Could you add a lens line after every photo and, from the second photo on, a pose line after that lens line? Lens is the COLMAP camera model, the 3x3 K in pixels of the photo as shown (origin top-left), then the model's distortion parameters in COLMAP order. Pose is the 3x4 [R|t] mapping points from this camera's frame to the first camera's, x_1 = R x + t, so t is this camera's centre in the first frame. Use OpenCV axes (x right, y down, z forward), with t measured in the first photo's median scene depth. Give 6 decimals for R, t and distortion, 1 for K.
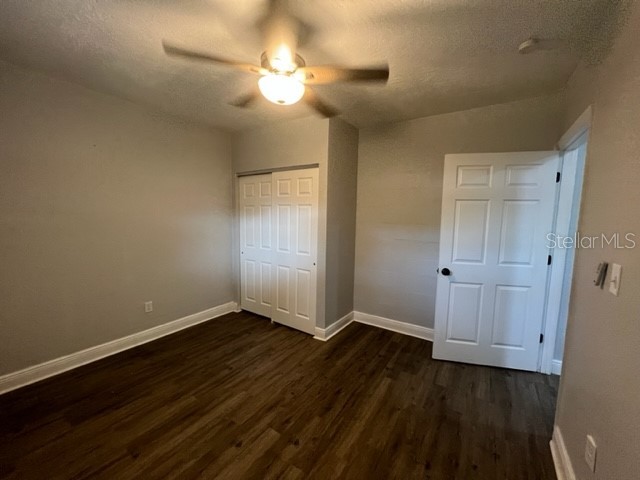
lens RADIAL K [[256.1, 0, 320.0], [0, 256.1, 240.0], [0, 0, 1]] dist [-0.000596, 0.000011]
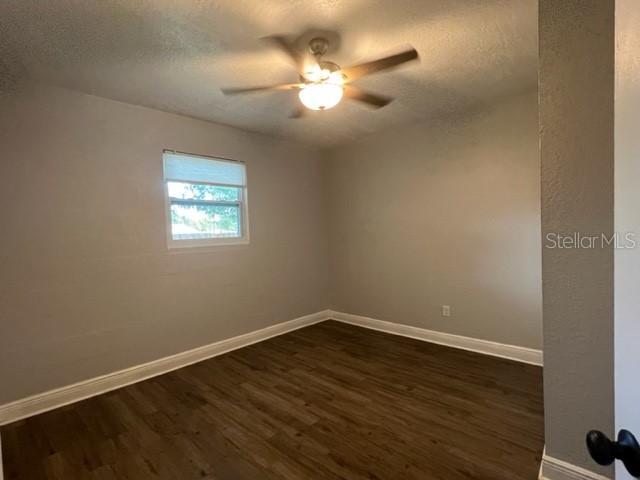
lens RADIAL K [[303.1, 0, 317.2], [0, 303.1, 240.8], [0, 0, 1]] dist [0.000183, -0.000211]
pose [[-0.131100, 0.024188, -0.991074, 0.836715], [-0.067667, 0.997152, 0.033288, -0.034153], [0.989057, 0.071427, -0.129090, 0.890562]]
